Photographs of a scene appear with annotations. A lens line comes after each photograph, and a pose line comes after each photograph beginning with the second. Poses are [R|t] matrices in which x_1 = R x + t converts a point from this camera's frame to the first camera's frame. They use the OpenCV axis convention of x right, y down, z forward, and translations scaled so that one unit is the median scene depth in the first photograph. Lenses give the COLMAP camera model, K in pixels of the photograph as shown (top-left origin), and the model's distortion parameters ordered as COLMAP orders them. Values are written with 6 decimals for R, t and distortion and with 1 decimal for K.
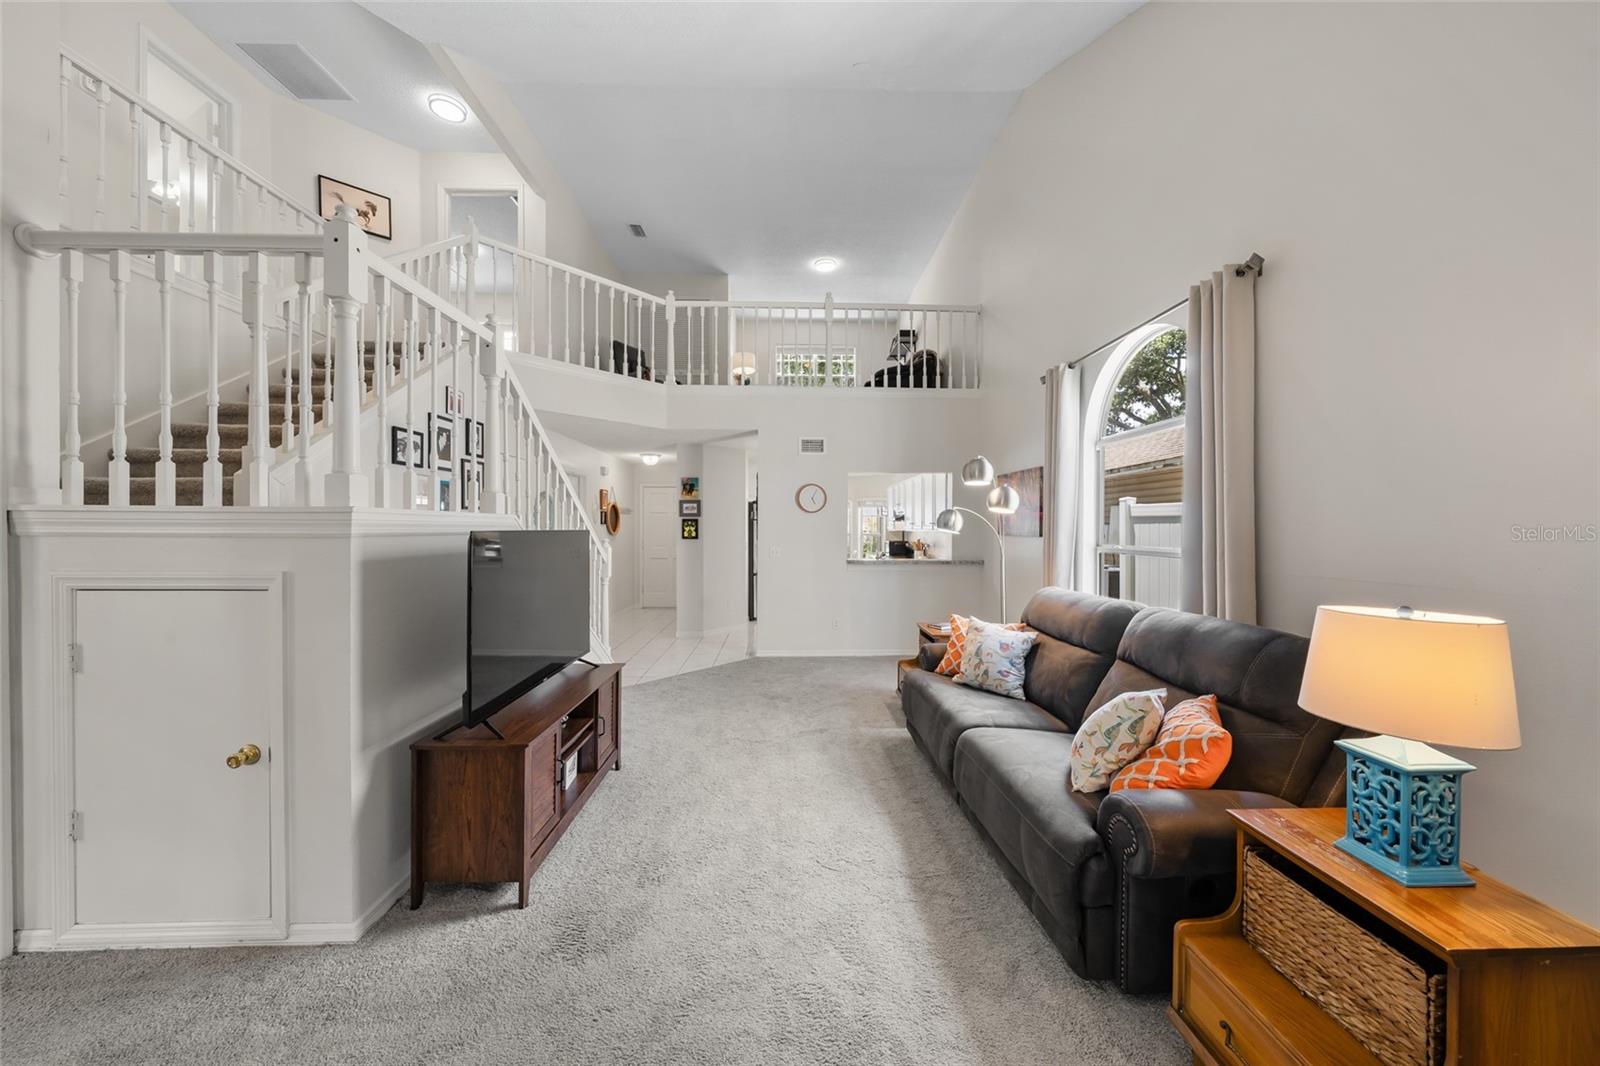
lens RADIAL K [[550.7, 0, 800.7], [0, 550.7, 529.0], [0, 0, 1]] dist [-0.005390, 0.000011]
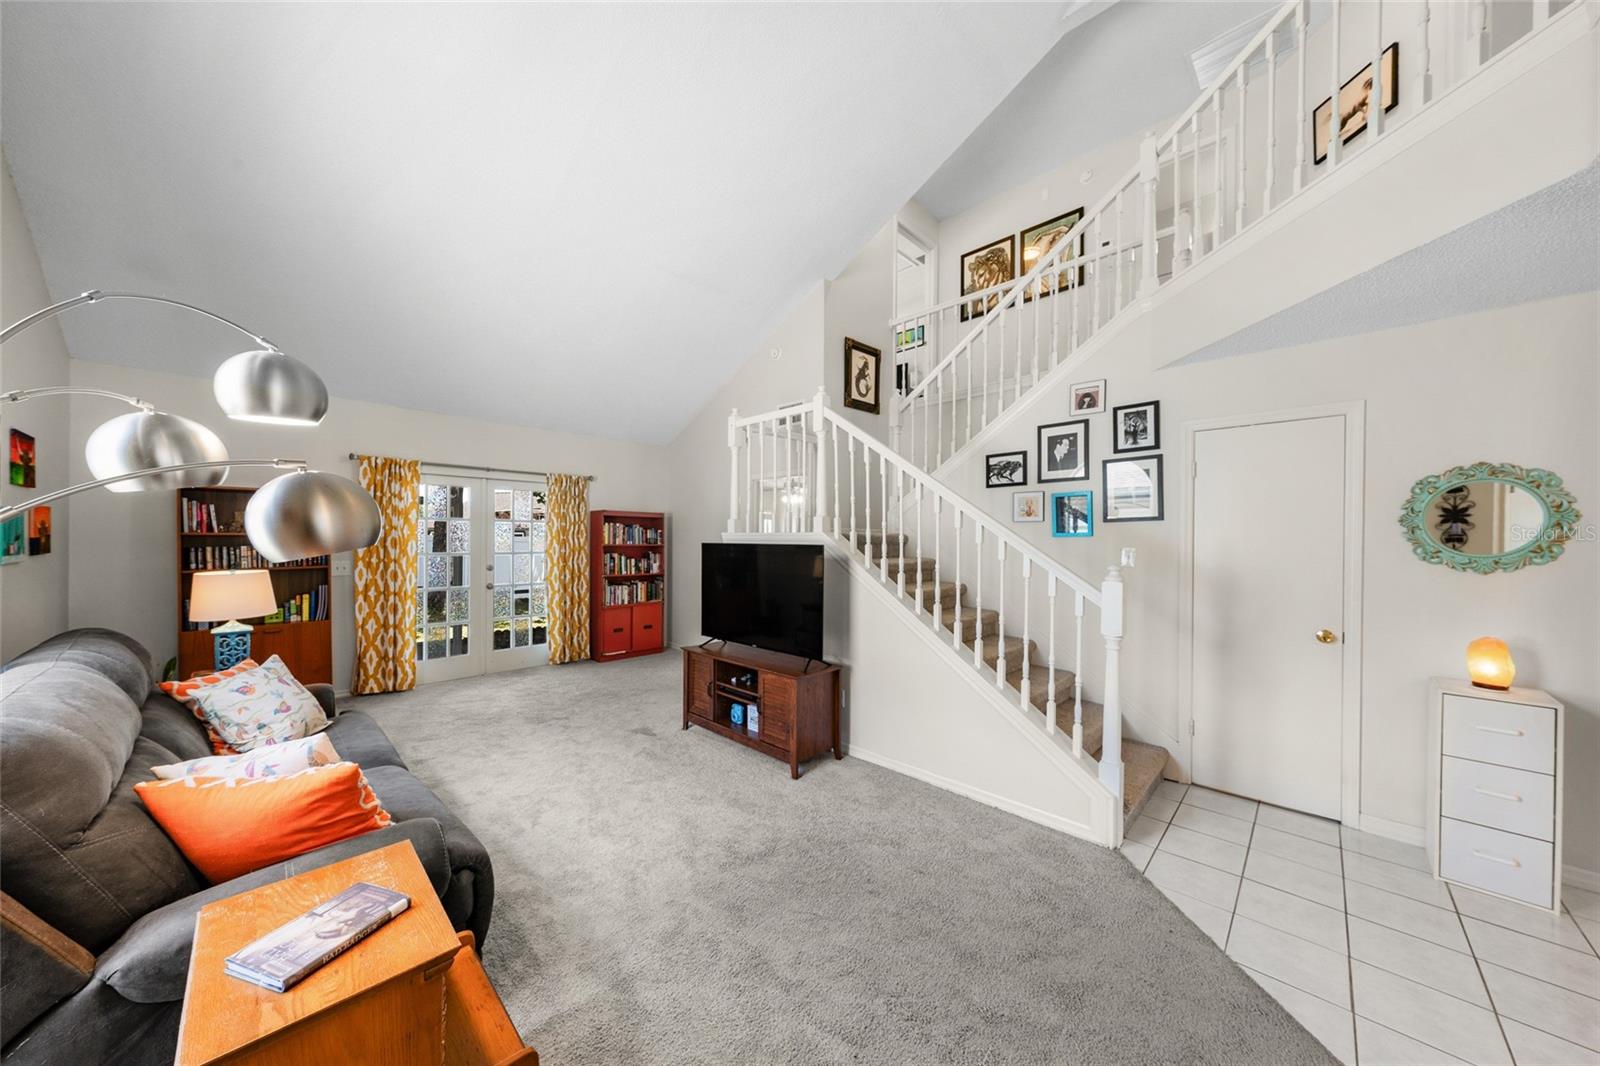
lens RADIAL K [[537.1, 0, 797.4], [0, 537.1, 540.1], [0, 0, 1]] dist [0.001537, 0.000067]
pose [[-0.720229, -0.006869, -0.693702, 0.212511], [-0.010983, 0.999939, 0.001501, -0.004610], [0.693649, 0.008700, -0.720261, 1.009124]]
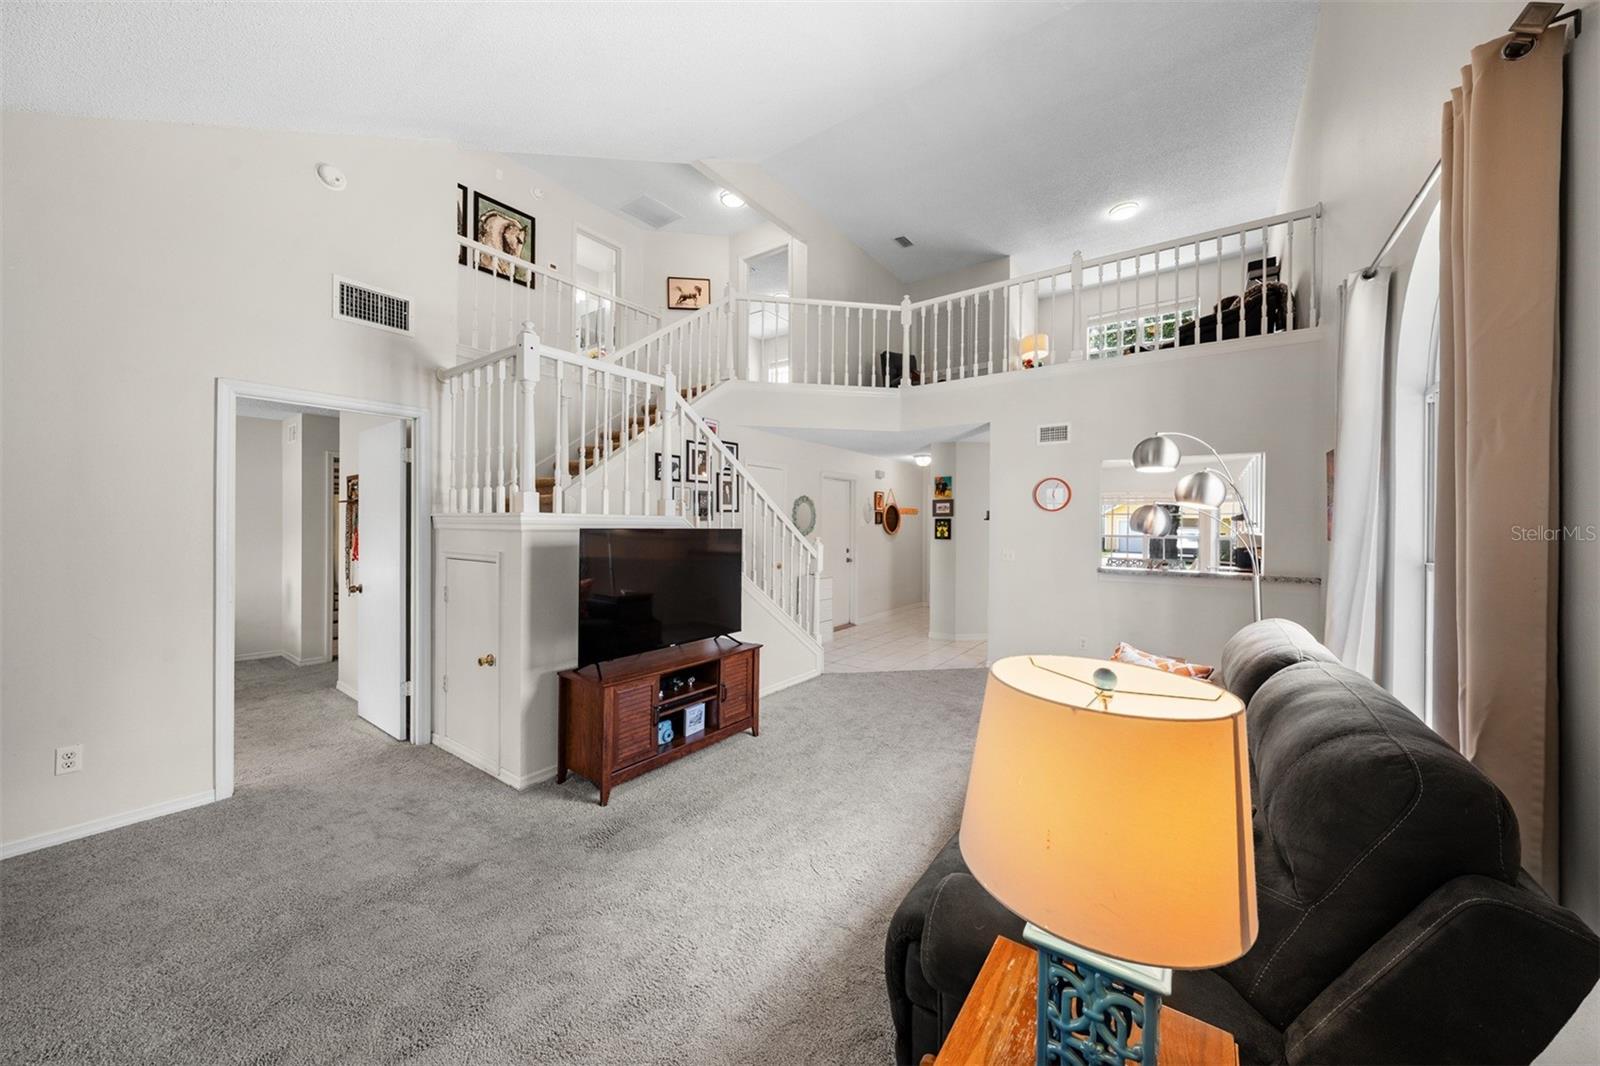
lens RADIAL K [[557.7, 0, 804.3], [0, 557.7, 523.1], [0, 0, 1]] dist [-0.000513, 0.000022]
pose [[0.791080, 0.000857, -0.611712, 0.272903], [-0.007264, 0.999942, -0.007992, -0.000908], [0.611670, 0.010766, 0.791040, 0.076496]]
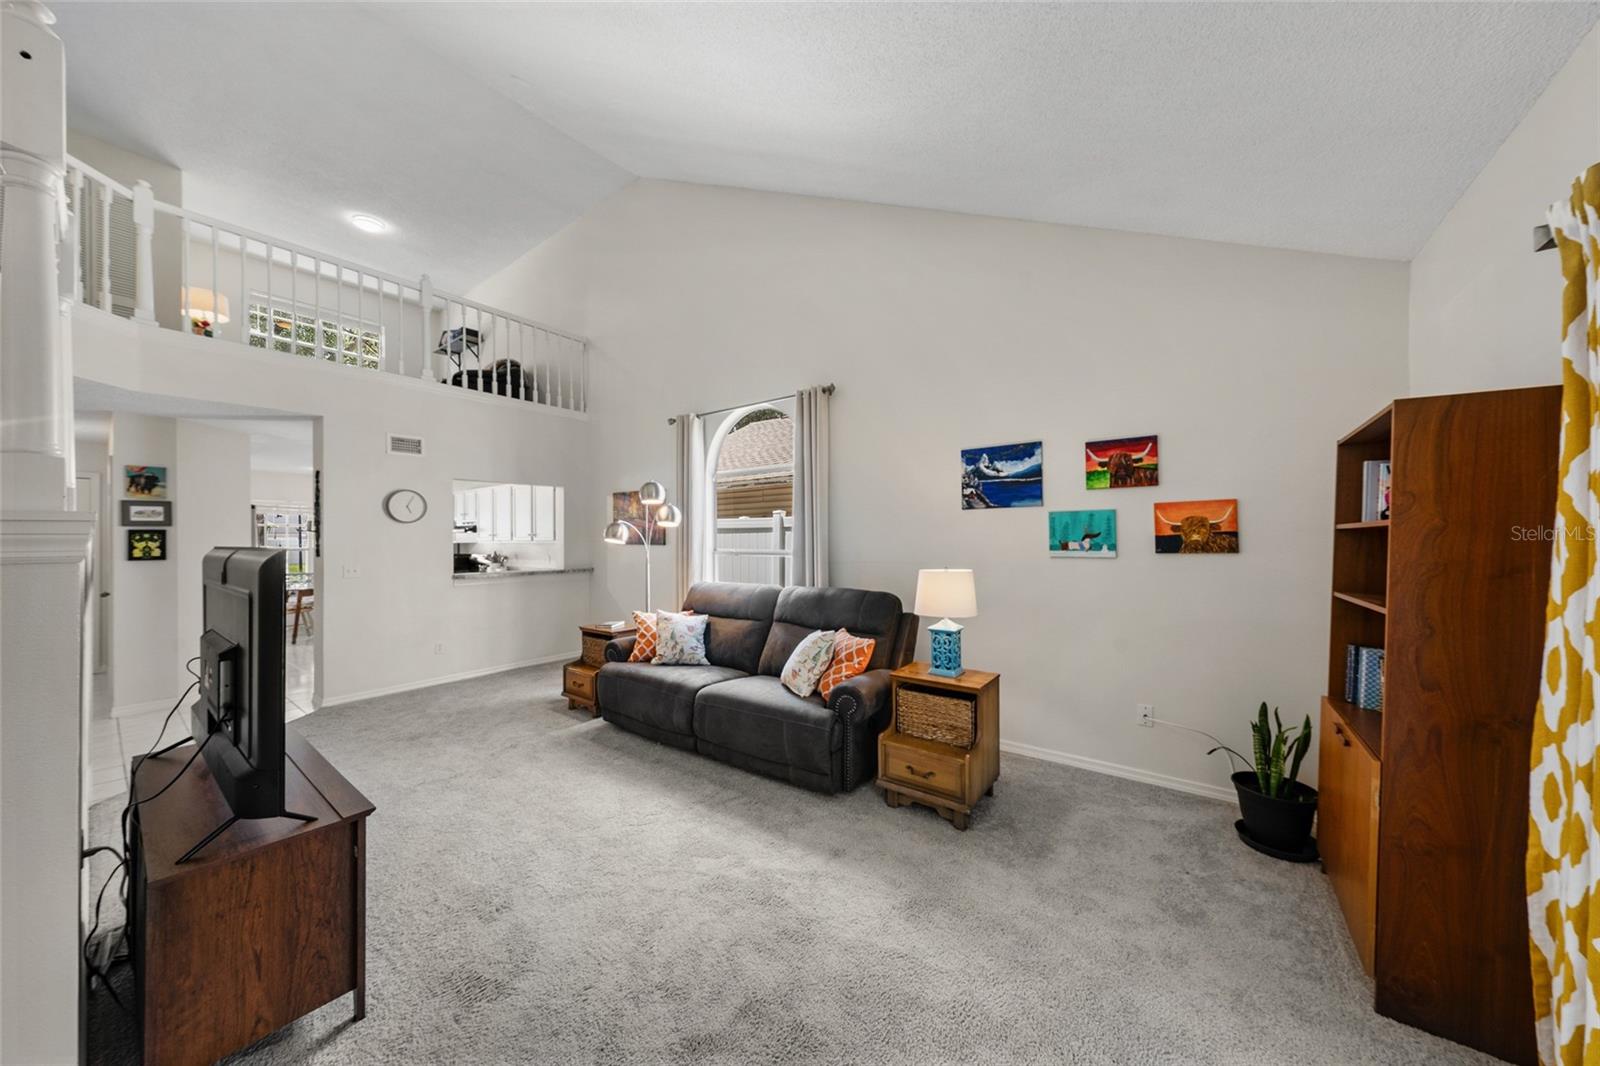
lens RADIAL K [[530.3, 0, 800.0], [0, 530.3, 533.0], [0, 0, 1]] dist [-0.000995, -0.000097]
pose [[0.625960, -0.002915, 0.779850, -0.264117], [0.012155, 0.999908, -0.006018, -0.001542], [-0.779761, 0.013246, 0.625938, 0.003219]]
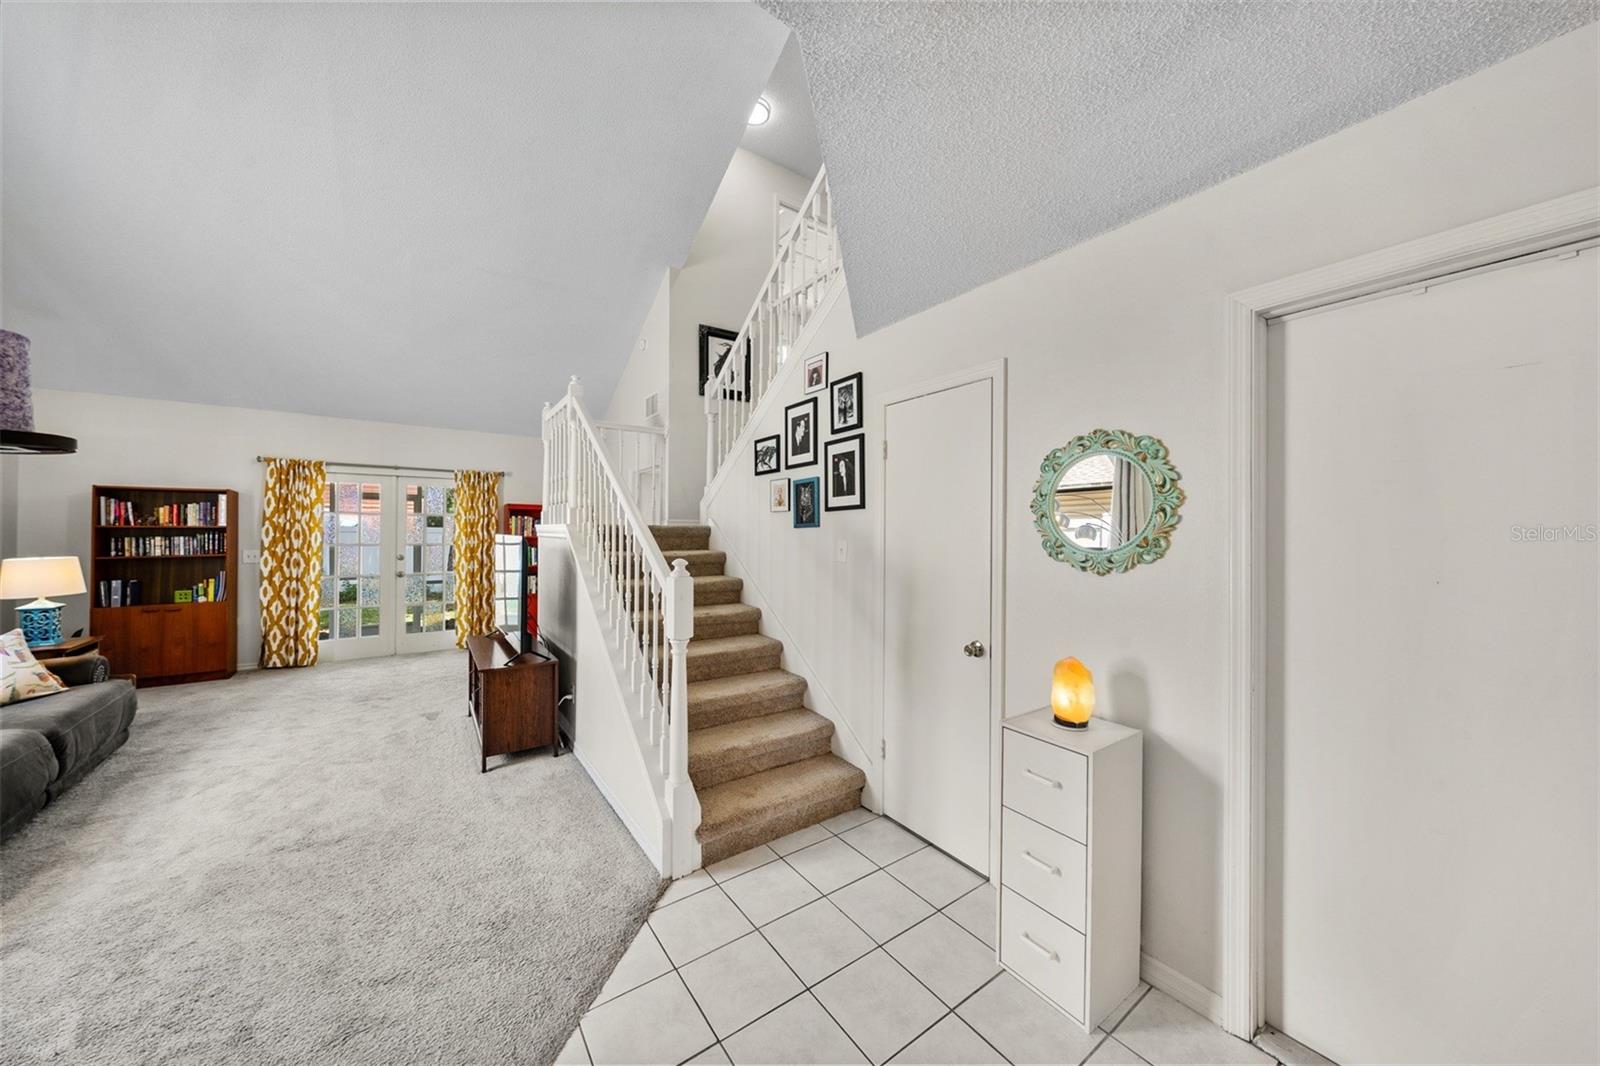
lens RADIAL K [[538.3, 0, 797.9], [0, 538.3, 528.7], [0, 0, 1]] dist [-0.000795, 0.000125]
pose [[-0.834321, -0.012127, -0.551145, -0.154302], [-0.011230, 0.999924, -0.005001, -0.007714], [0.551164, 0.002017, -0.834394, 1.261390]]
